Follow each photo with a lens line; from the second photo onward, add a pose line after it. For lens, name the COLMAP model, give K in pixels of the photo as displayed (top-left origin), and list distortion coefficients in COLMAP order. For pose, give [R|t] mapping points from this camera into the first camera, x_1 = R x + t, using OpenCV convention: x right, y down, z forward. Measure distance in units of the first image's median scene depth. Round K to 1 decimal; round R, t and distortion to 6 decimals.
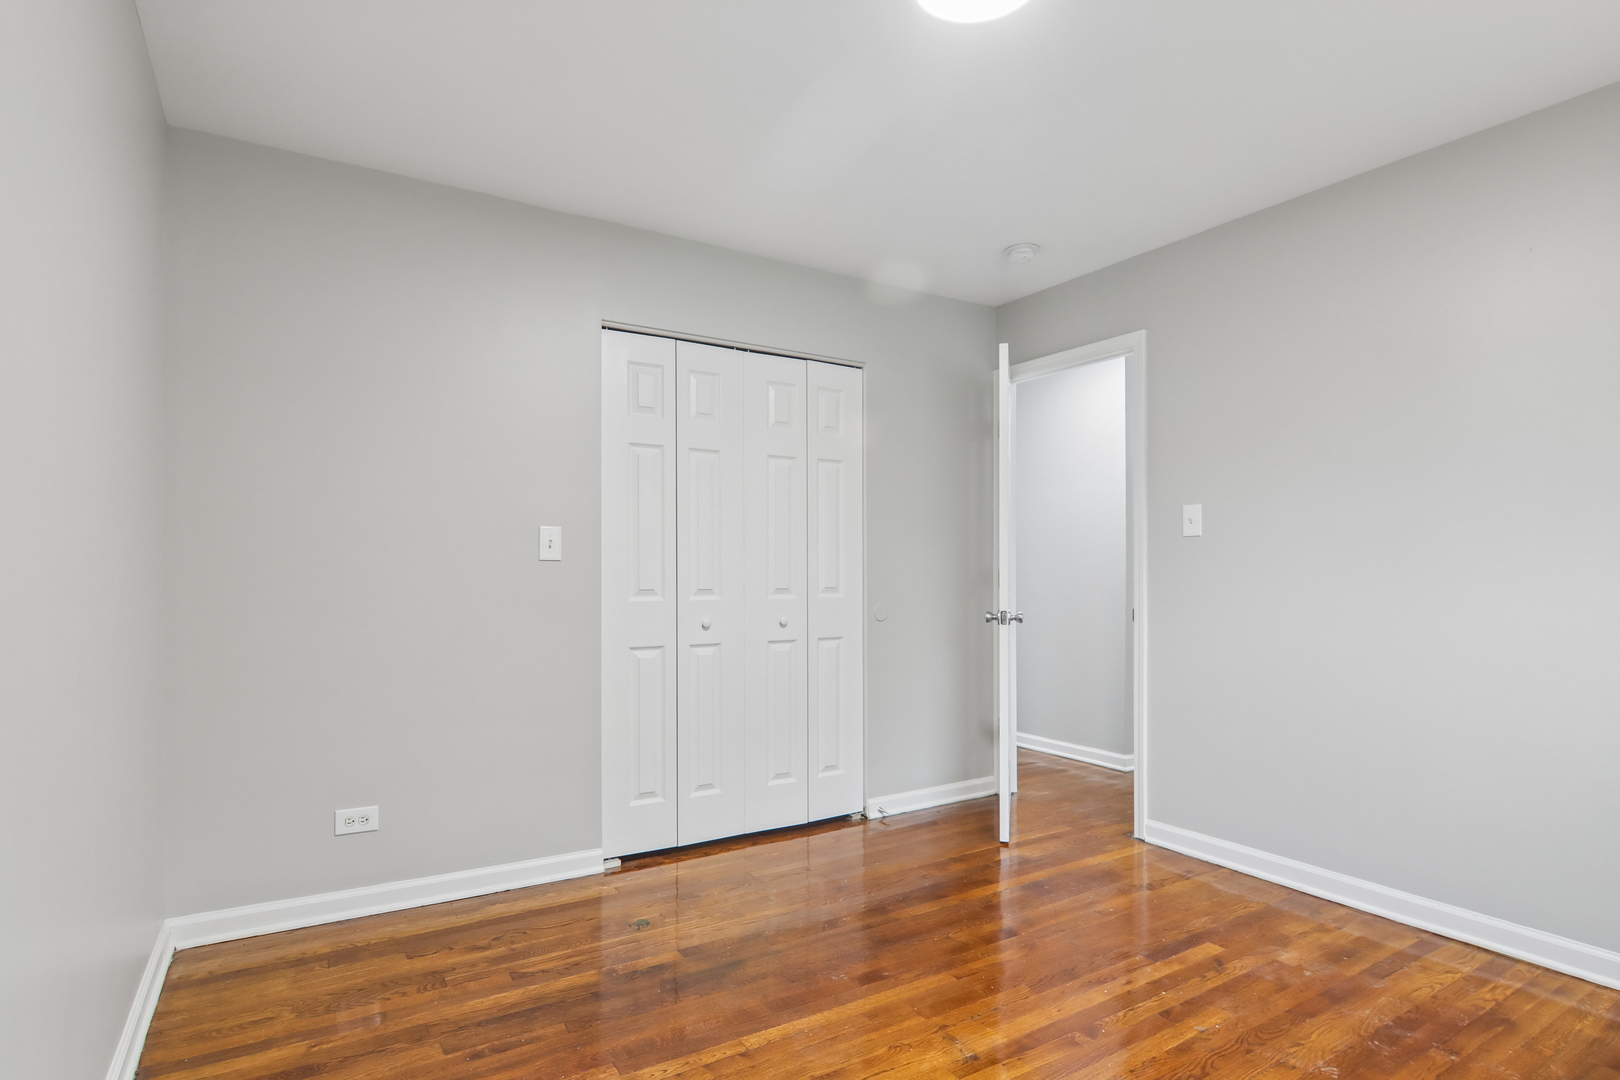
lens RADIAL K [[834.8, 0, 810.9], [0, 834.8, 545.4], [0, 0, 1]] dist [-0.003432, -0.009223]
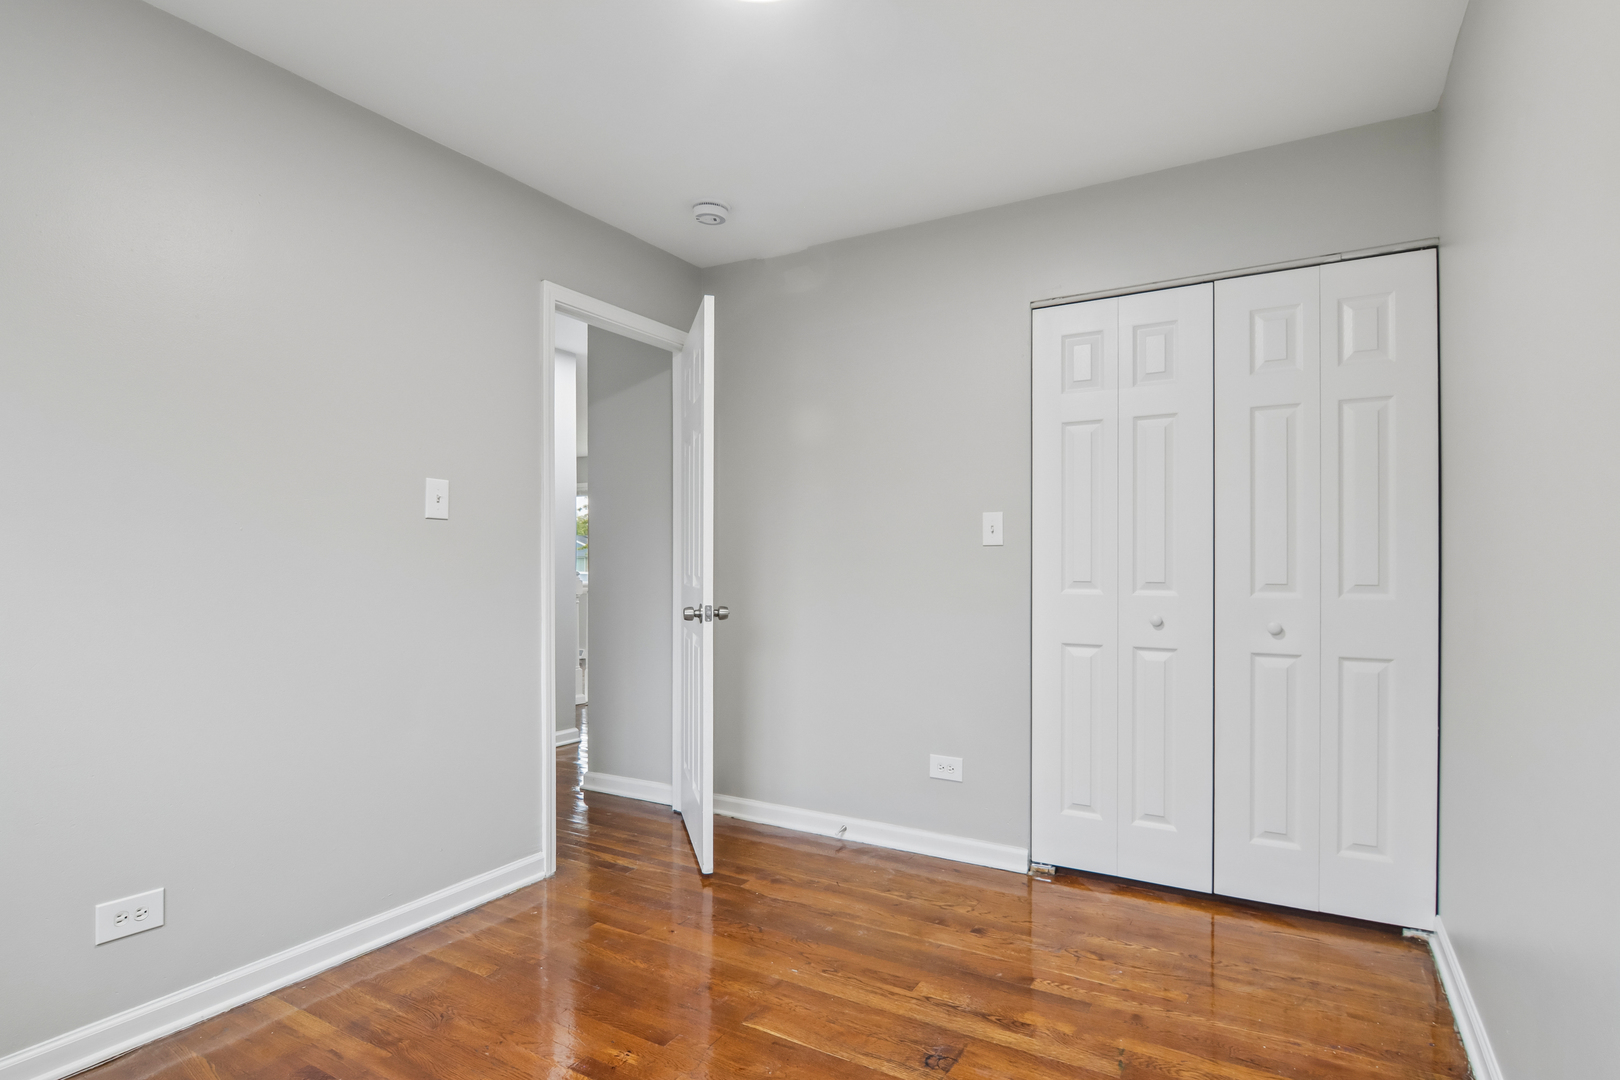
lens RADIAL K [[834.8, 0, 817.1], [0, 834.8, 531.6], [0, 0, 1]] dist [-0.003432, -0.009223]
pose [[0.504426, -0.012128, -0.863370, 0.452074], [0.012866, 0.999896, -0.006529, 0.004527], [0.863359, -0.007815, 0.504529, 0.305337]]
